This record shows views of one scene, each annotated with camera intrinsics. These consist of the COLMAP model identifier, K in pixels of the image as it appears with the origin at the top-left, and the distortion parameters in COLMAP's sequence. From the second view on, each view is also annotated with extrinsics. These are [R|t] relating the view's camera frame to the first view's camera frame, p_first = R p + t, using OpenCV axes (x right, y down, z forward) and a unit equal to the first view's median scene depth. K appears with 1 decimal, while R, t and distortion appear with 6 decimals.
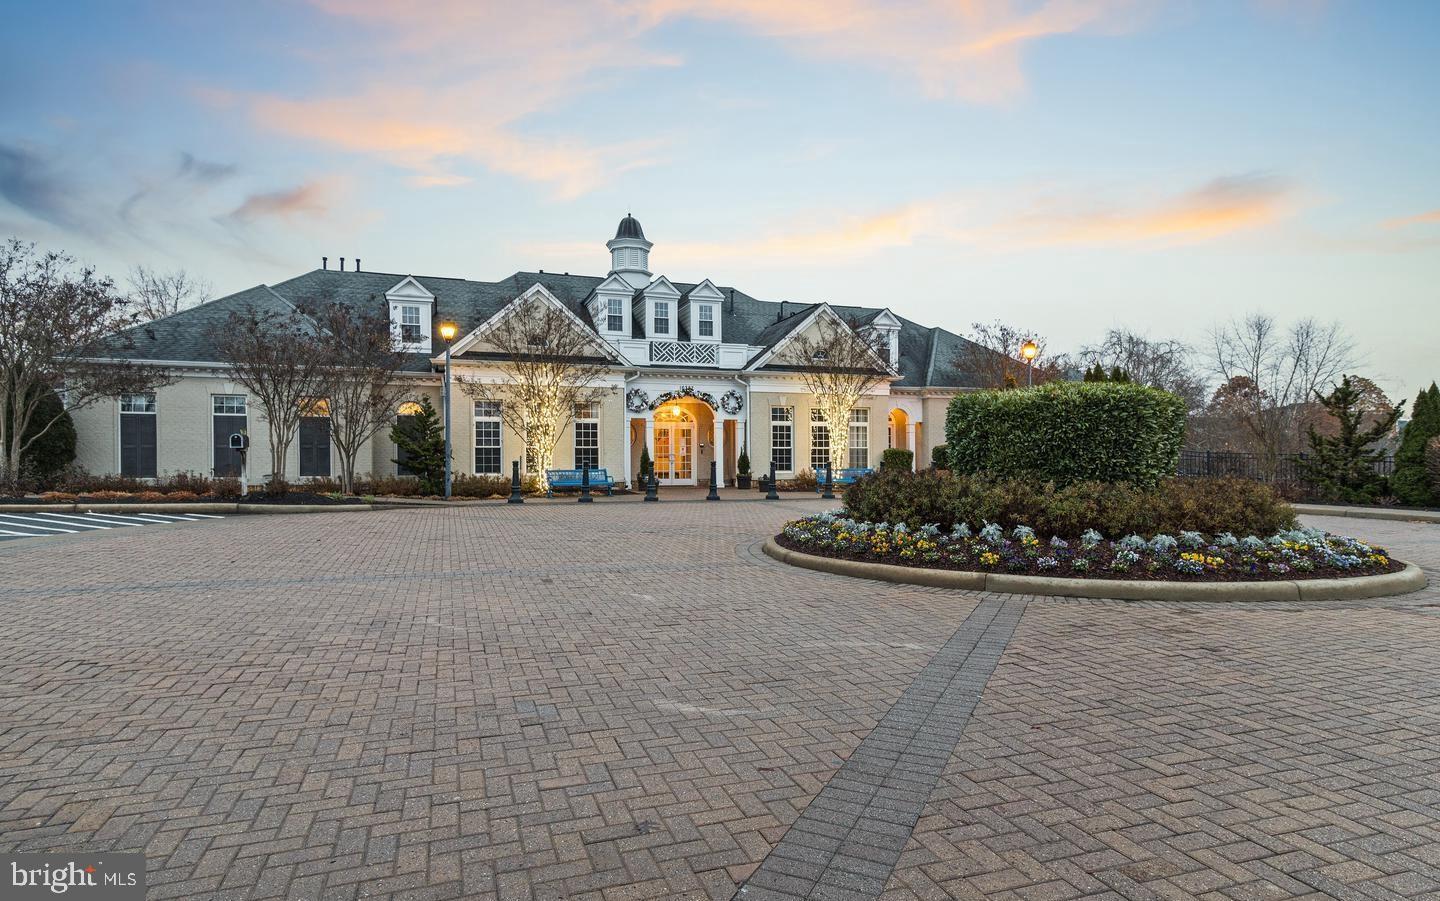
lens RADIAL K [[800.3, 0, 723.3], [0, 800.3, 456.5], [0, 0, 1]] dist [0.002236, -0.000622]
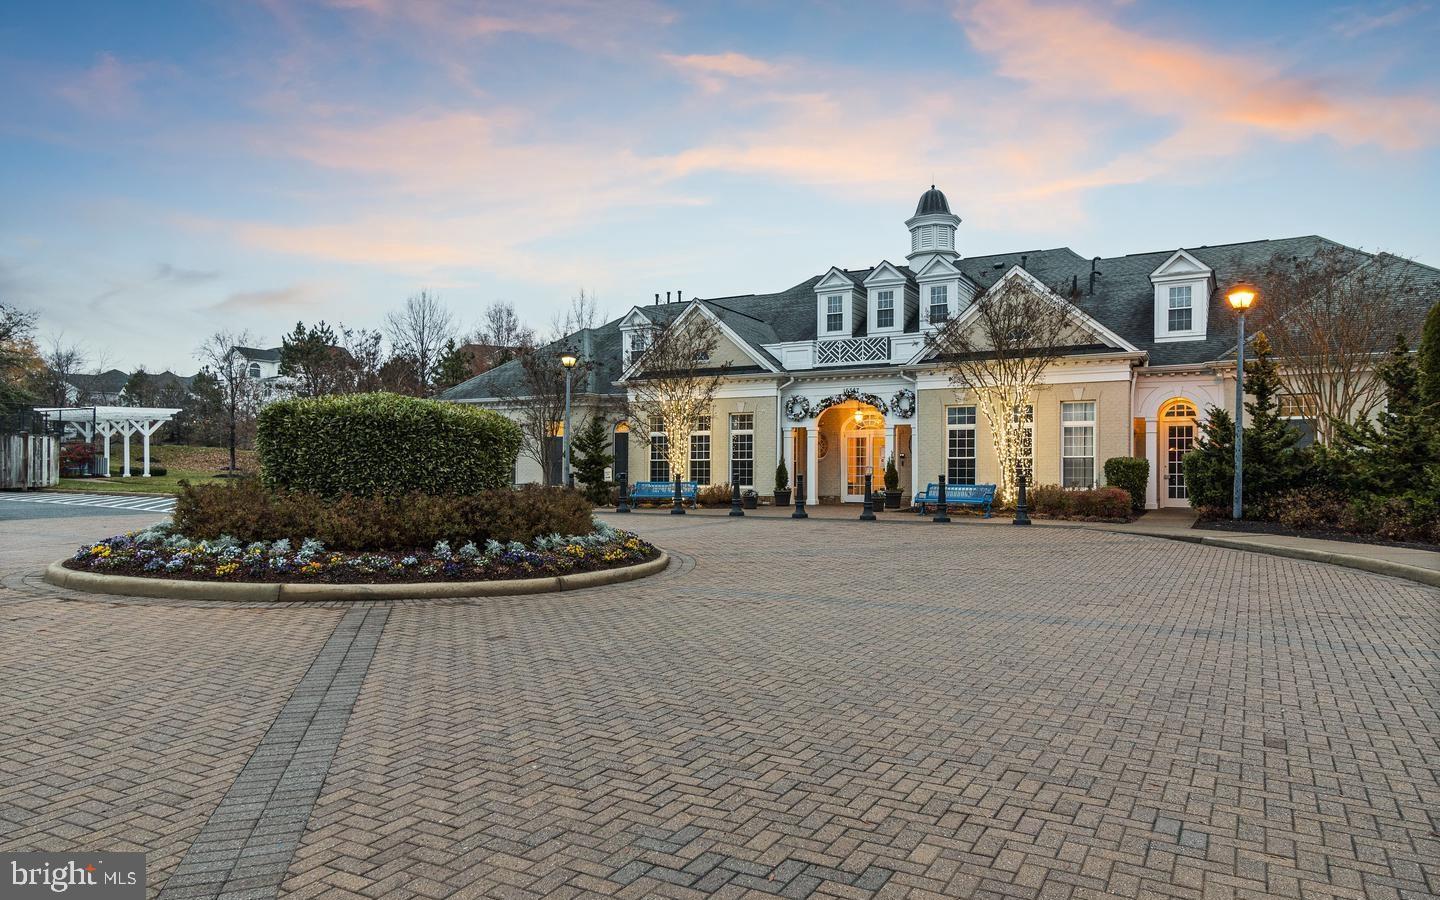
lens RADIAL K [[944.6, 0, 720.3], [0, 944.6, 453.1], [0, 0, 1]] dist [-0.012632, -0.000670]
pose [[0.651675, -0.013470, -0.758379, 0.631712], [0.001073, 0.999858, -0.016837, -0.000190], [0.758498, 0.010159, 0.651597, 0.217444]]
